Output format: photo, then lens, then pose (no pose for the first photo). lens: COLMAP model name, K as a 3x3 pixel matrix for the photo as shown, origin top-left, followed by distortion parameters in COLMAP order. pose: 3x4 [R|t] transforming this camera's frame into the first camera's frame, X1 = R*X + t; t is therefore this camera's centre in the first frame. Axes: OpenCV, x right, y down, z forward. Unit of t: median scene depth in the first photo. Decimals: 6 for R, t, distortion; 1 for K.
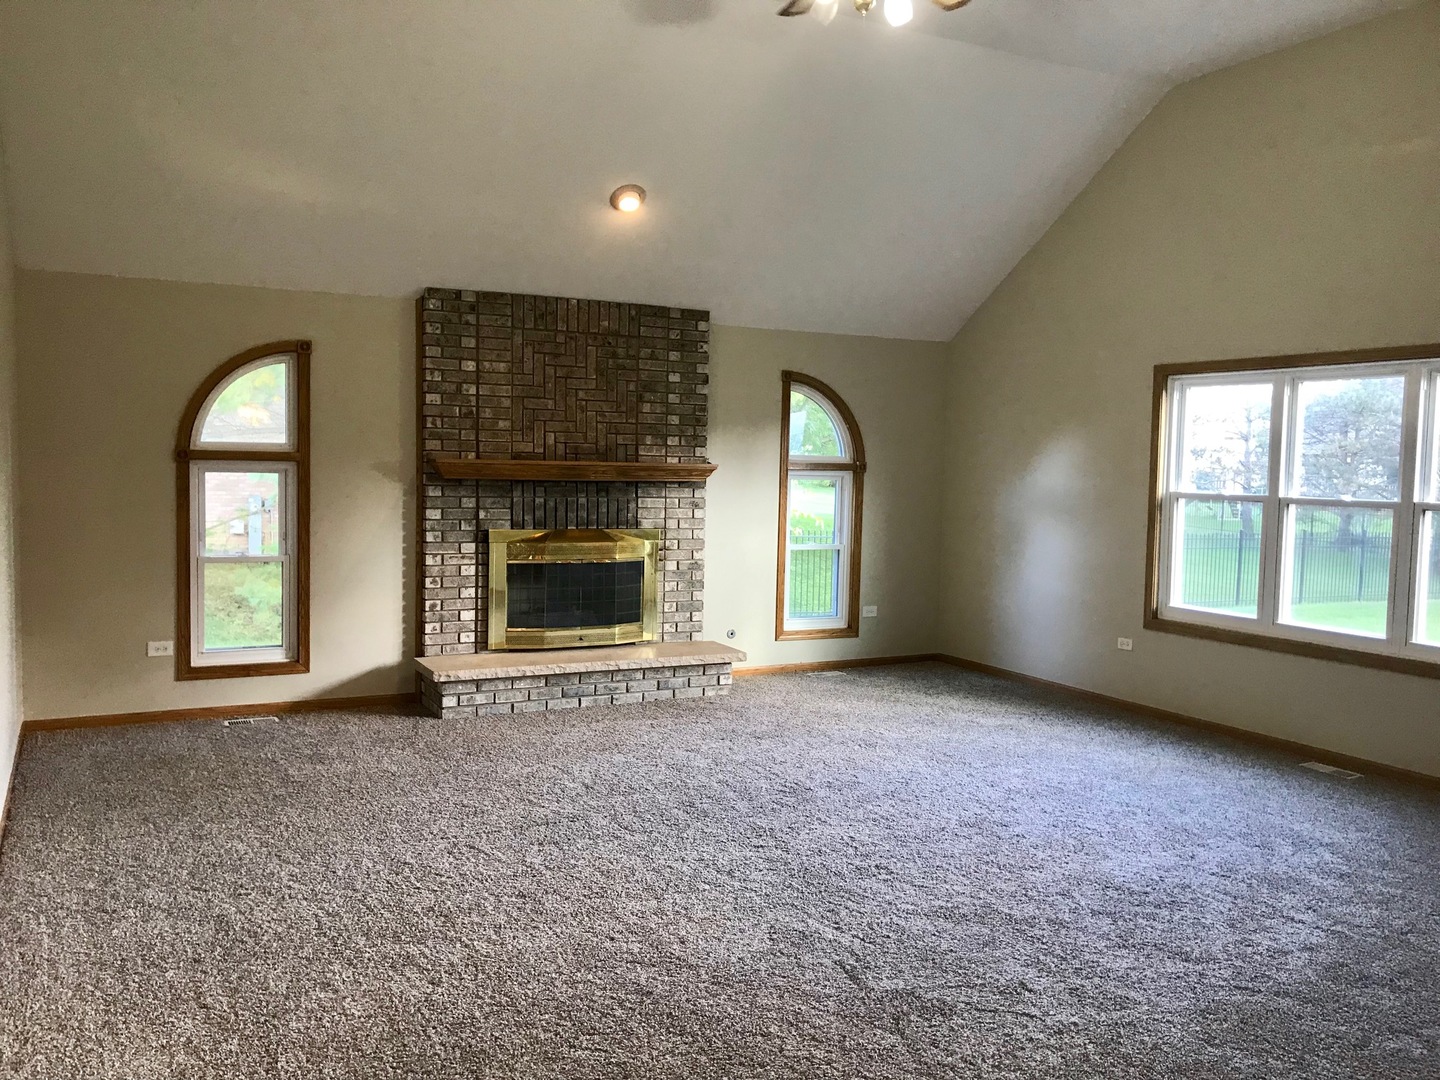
lens RADIAL K [[1155.5, 0, 720.0], [0, 1155.5, 540.0], [0, 0, 1]] dist [-0.001909, -0.008650]
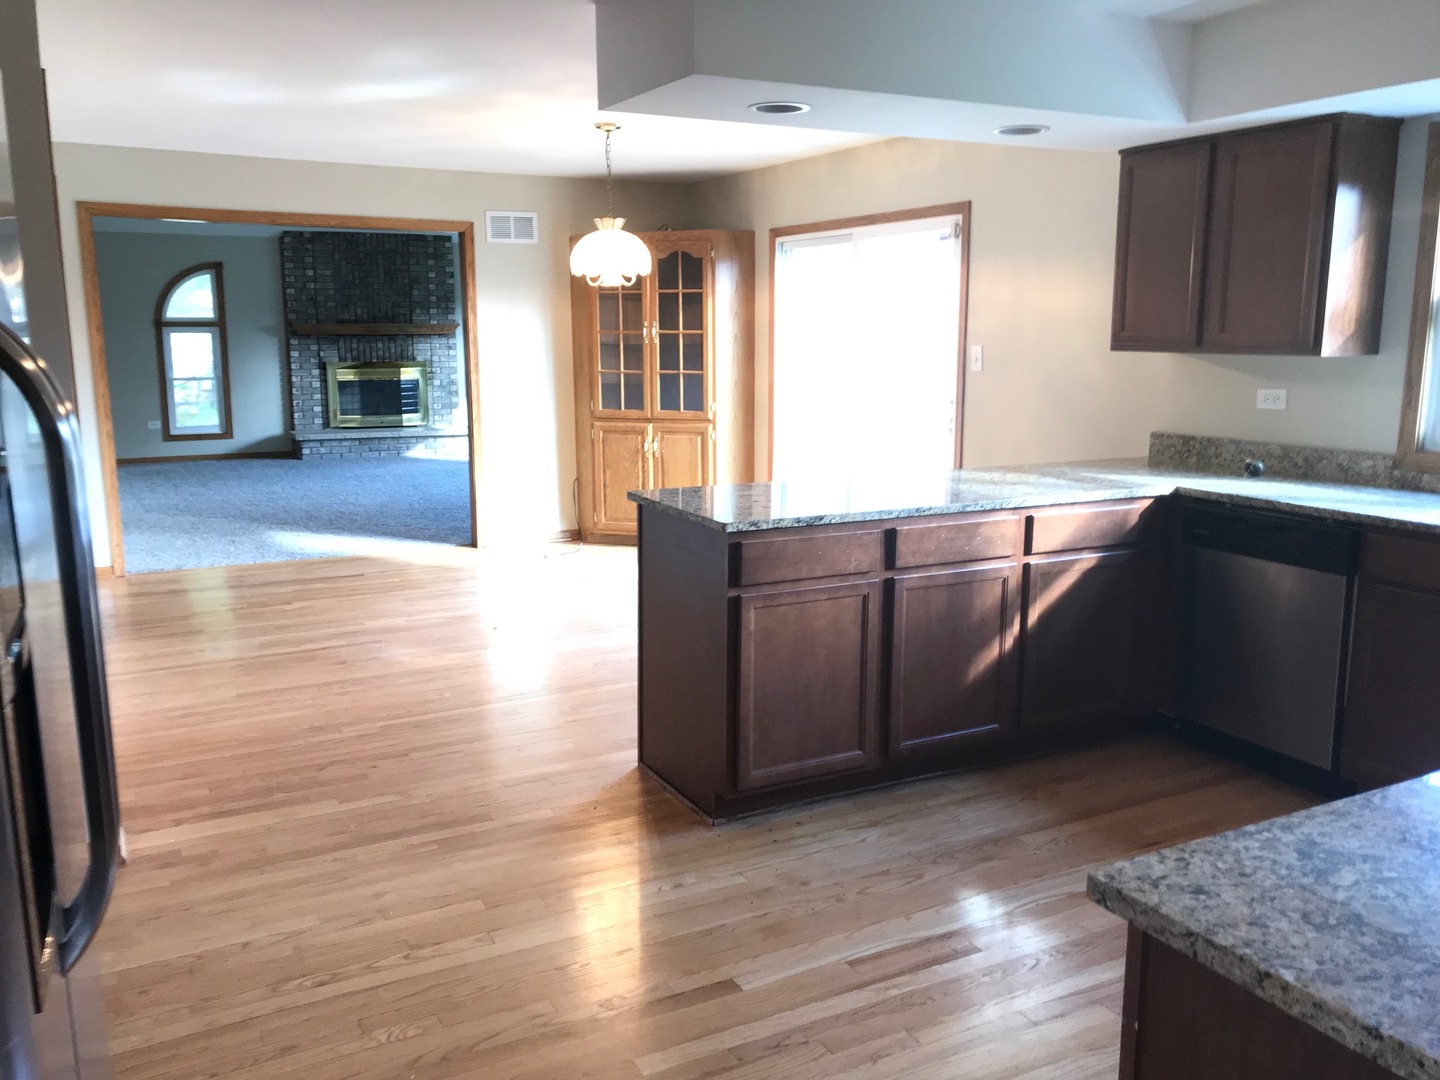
lens RADIAL K [[1199.5, 0, 720.0], [0, 1199.5, 540.0], [0, 0, 1]] dist [-0.004209, 0.002831]
pose [[0.999586, -0.021915, -0.018662, 0.466295], [0.023664, 0.994772, 0.099342, 0.100239], [0.016387, -0.099742, 0.994878, -0.942165]]
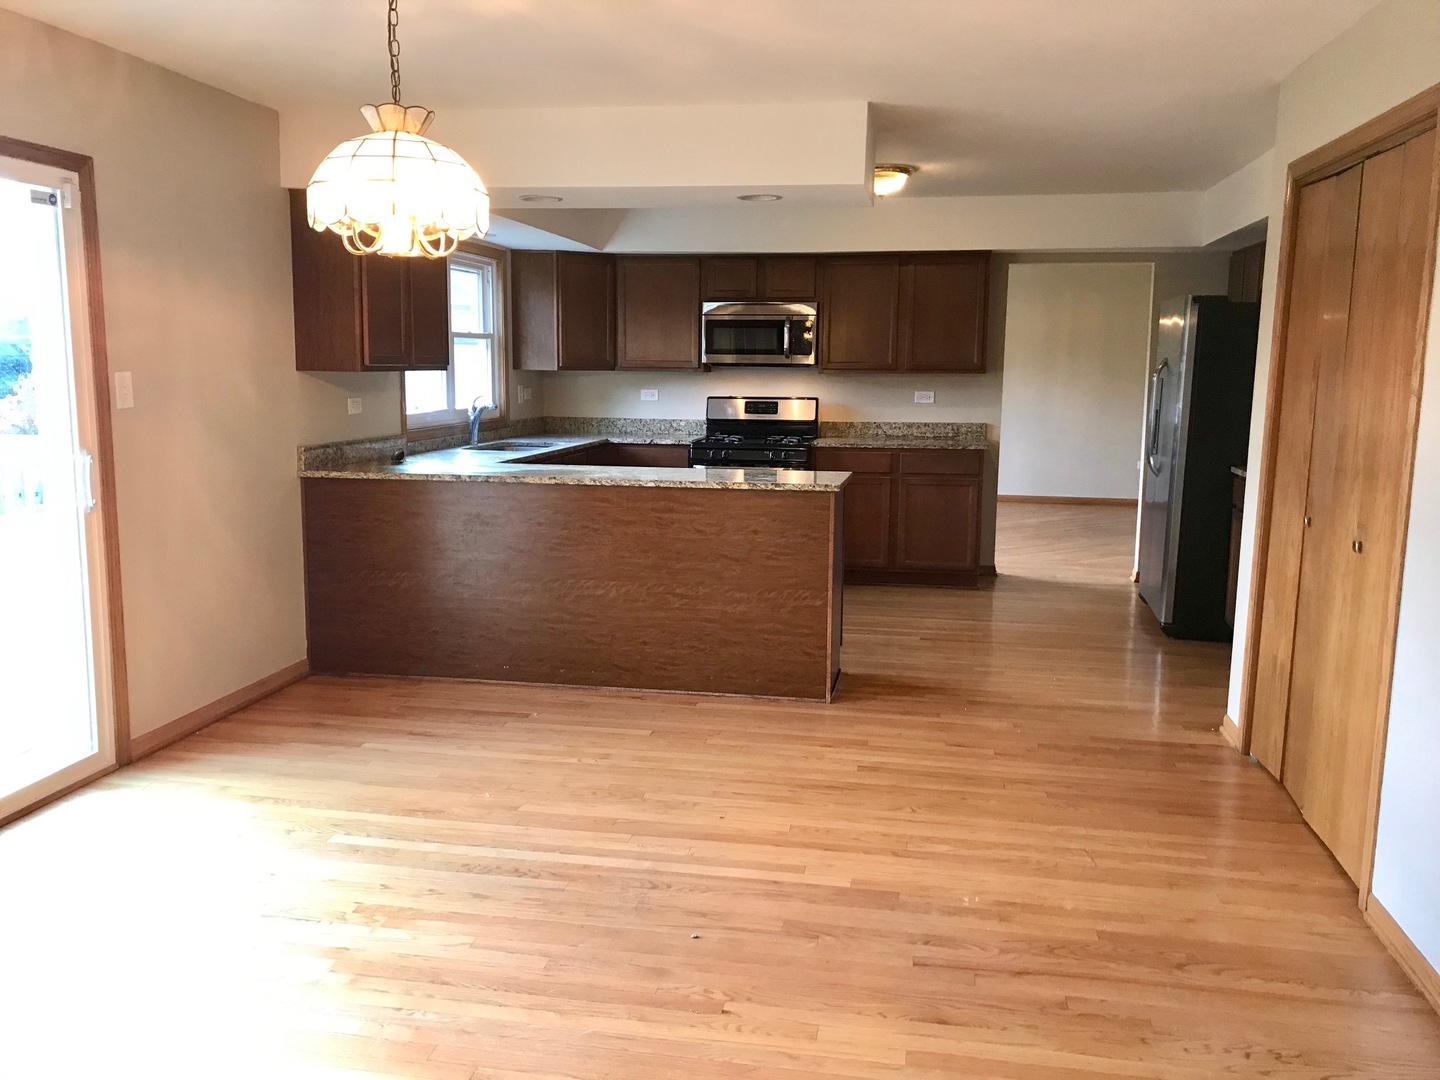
lens RADIAL K [[1199.5, 0, 720.0], [0, 1199.5, 540.0], [0, 0, 1]] dist [-0.004209, 0.002831]
pose [[-0.774927, -0.130053, 0.618526, -0.596892], [0.014564, 0.974668, 0.223183, -0.131753], [-0.631883, 0.181959, -0.753402, 1.826821]]
